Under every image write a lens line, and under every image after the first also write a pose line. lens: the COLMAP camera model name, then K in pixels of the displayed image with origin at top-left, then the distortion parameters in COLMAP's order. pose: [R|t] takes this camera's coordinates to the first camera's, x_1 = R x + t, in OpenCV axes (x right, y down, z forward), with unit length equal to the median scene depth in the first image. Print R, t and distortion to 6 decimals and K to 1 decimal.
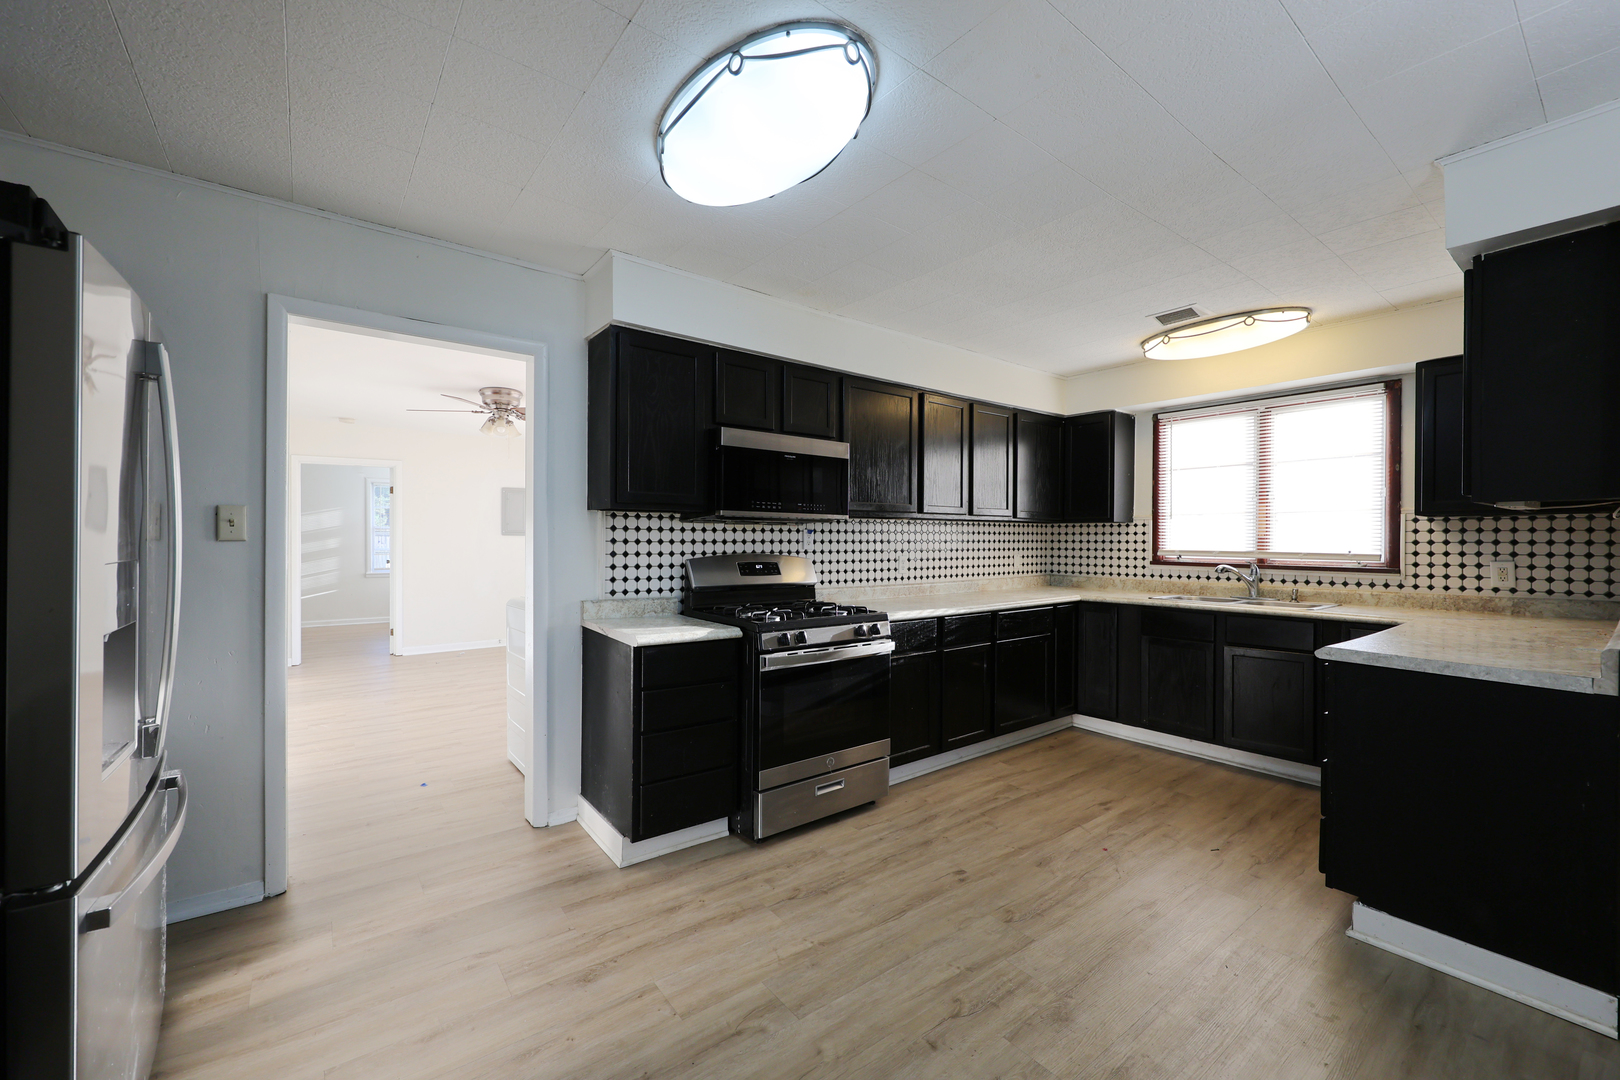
lens RADIAL K [[651.2, 0, 816.2], [0, 651.2, 546.5], [0, 0, 1]] dist [-0.000789, -0.000132]
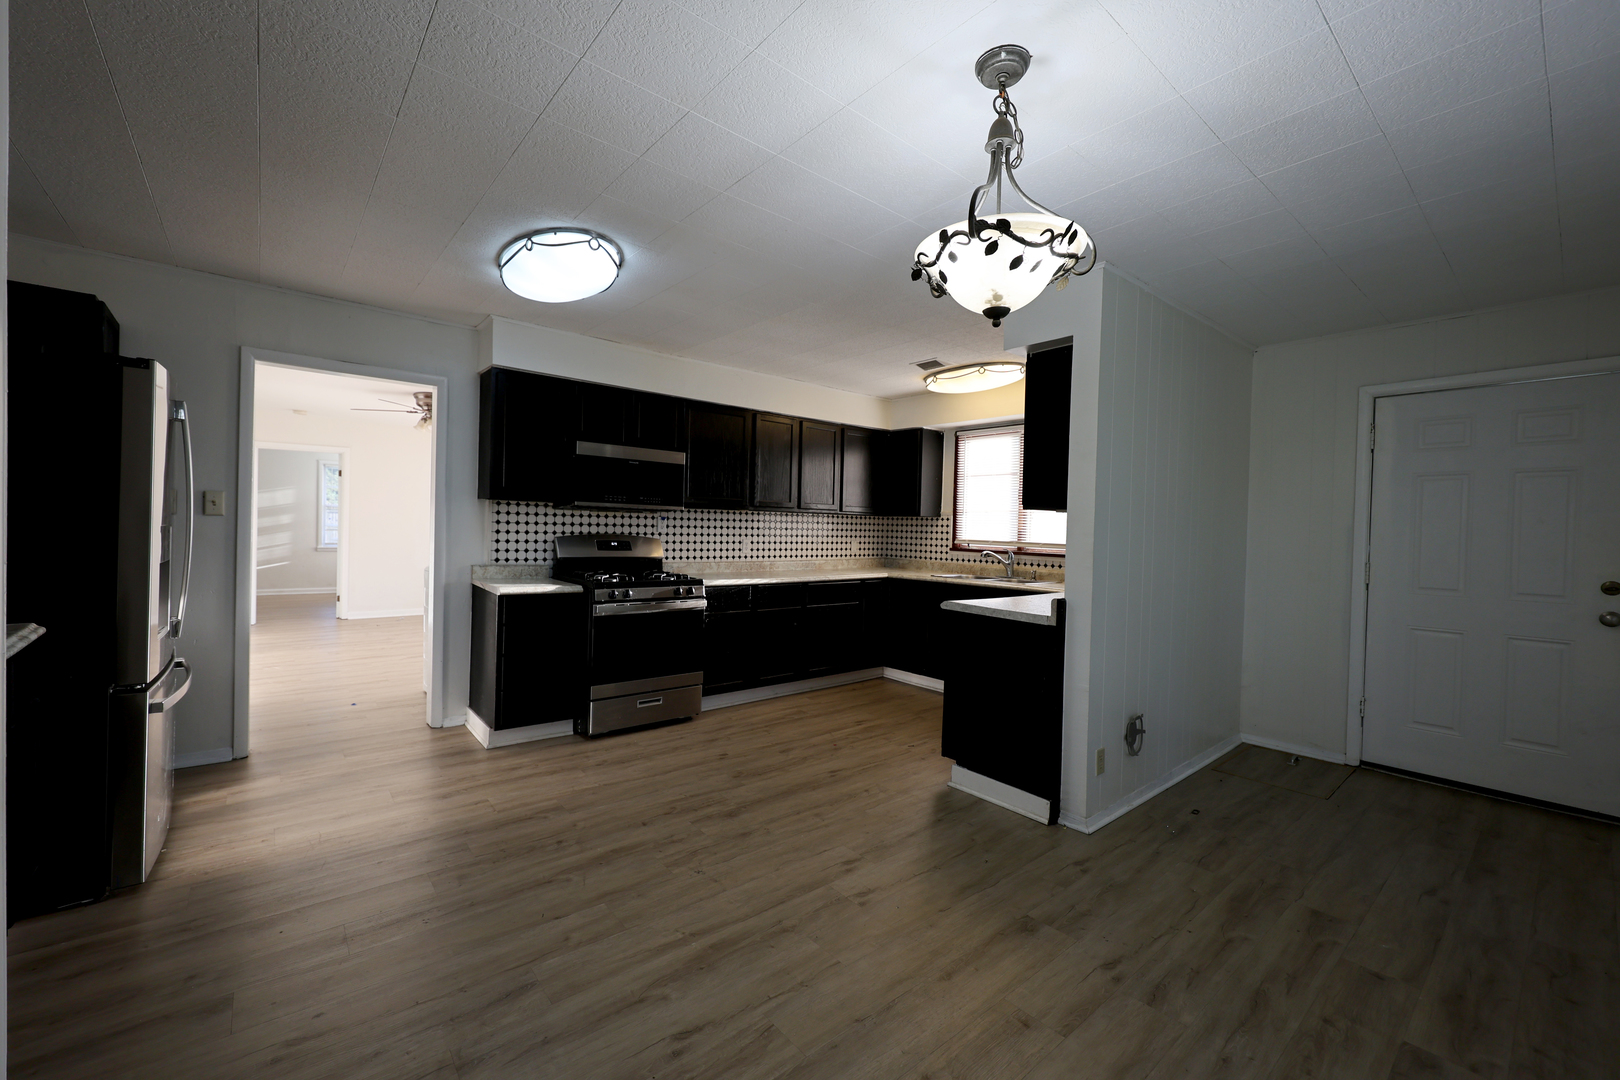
lens RADIAL K [[656.0, 0, 810.0], [0, 656.0, 540.0], [0, 0, 1]] dist [0.001379, 0.000419]
pose [[0.999193, 0.021824, 0.033718, 0.257280], [-0.022128, 0.999718, 0.008657, 0.002488], [-0.033519, -0.009396, 0.999394, -0.341478]]
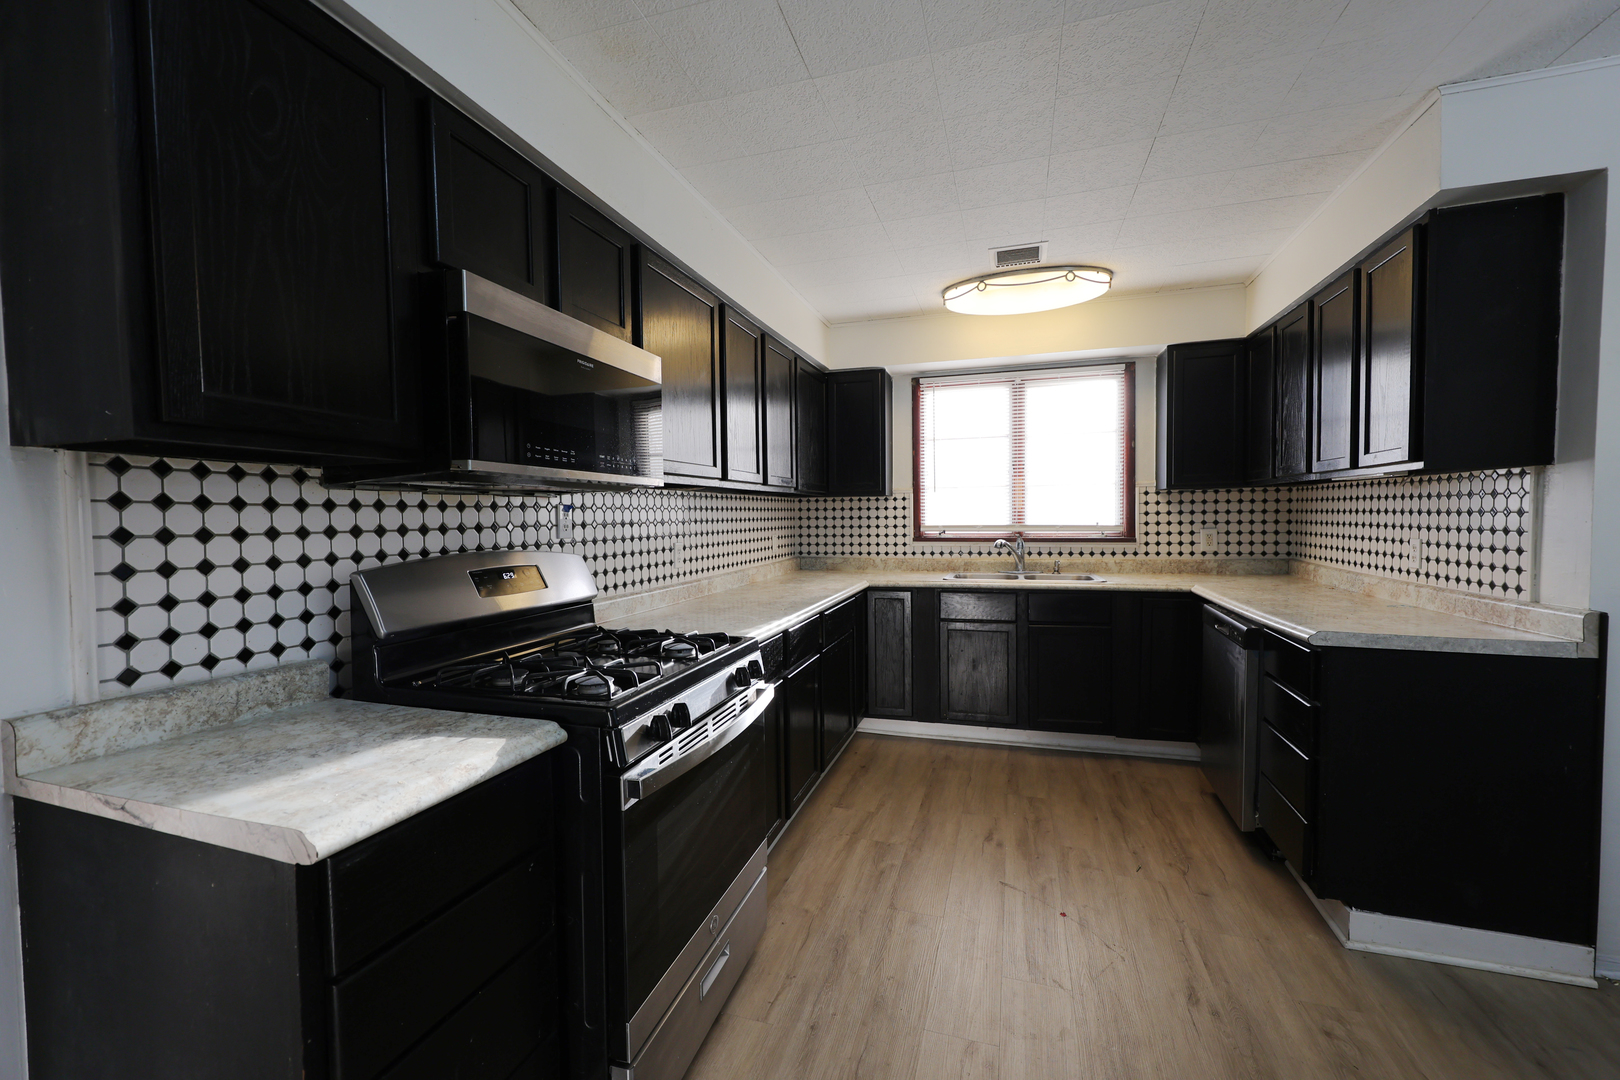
lens RADIAL K [[647.6, 0, 802.3], [0, 647.6, 546.2], [0, 0, 1]] dist [0.001266, 0.000050]
pose [[0.824130, -0.041249, 0.564897, -0.178337], [0.022875, 0.998955, 0.039571, -0.007472], [-0.565939, -0.019689, 0.824212, 0.427145]]
